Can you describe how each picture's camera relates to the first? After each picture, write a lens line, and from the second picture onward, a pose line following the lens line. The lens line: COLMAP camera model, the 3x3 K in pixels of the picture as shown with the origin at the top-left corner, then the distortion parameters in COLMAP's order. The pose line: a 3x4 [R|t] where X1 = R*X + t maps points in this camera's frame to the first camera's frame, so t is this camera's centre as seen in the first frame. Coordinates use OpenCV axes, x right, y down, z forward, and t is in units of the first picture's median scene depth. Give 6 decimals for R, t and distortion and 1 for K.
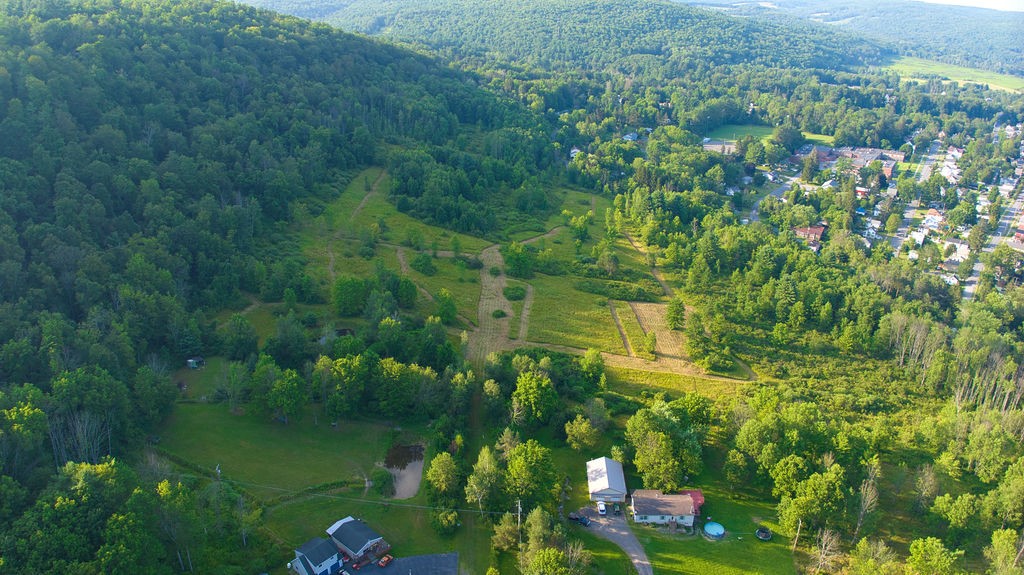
lens RADIAL K [[719.8, 0, 509.8], [0, 719.8, 285.2], [0, 0, 1]] dist [-0.104803, -0.012845]
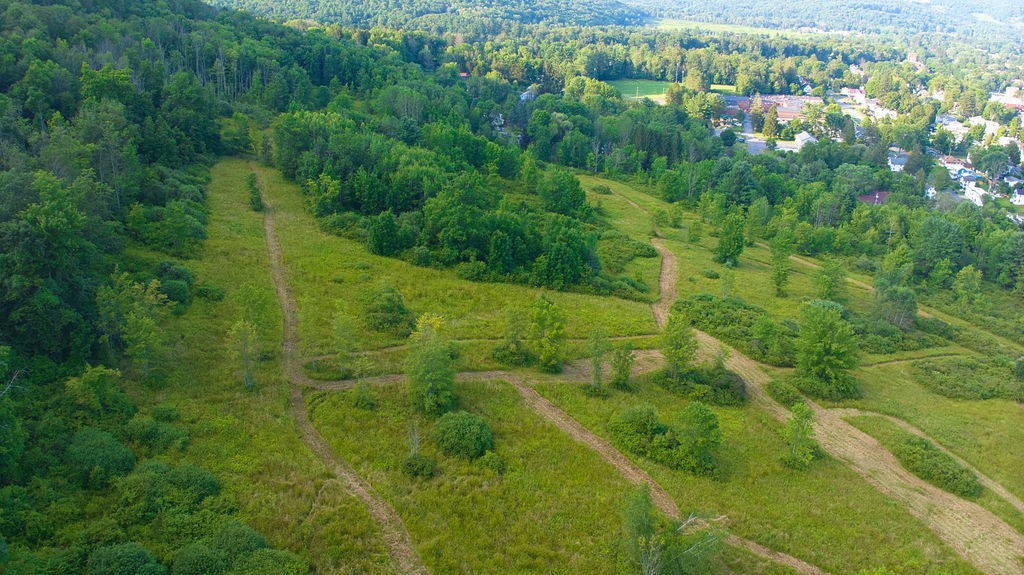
lens RADIAL K [[719.8, 0, 514.3], [0, 719.8, 287.4], [0, 0, 1]] dist [-0.104803, -0.012845]
pose [[0.924866, -0.147669, 0.350453, -0.218468], [0.141799, 0.988982, 0.042507, -0.089082], [-0.352869, 0.010380, 0.935615, 0.596346]]
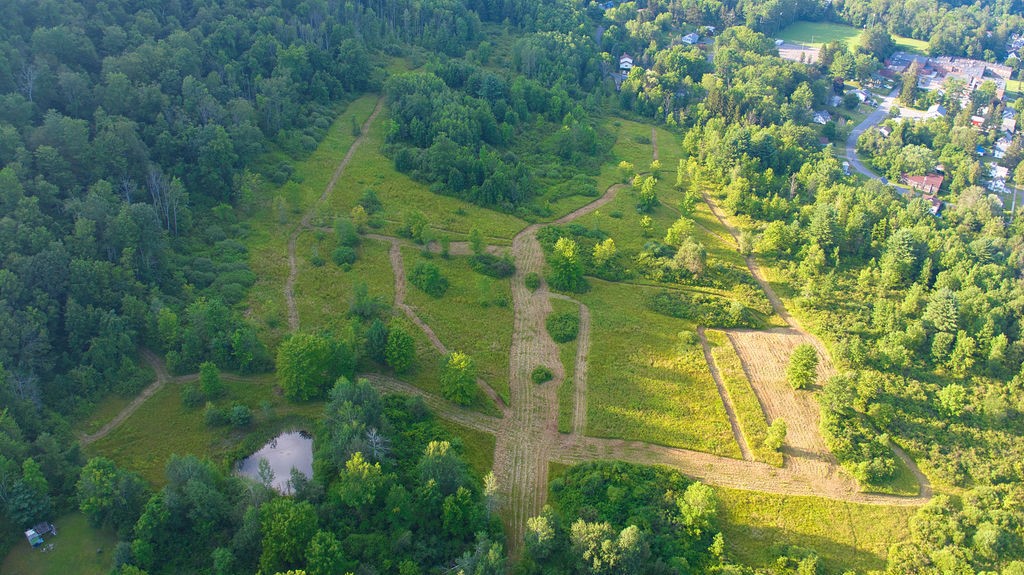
lens RADIAL K [[719.8, 0, 511.0], [0, 719.8, 289.0], [0, 0, 1]] dist [-0.104803, -0.012845]
pose [[0.999565, 0.014990, -0.025407, -0.019850], [-0.010465, 0.985440, 0.169702, -0.106230], [0.027581, -0.169362, 0.985168, 0.266222]]
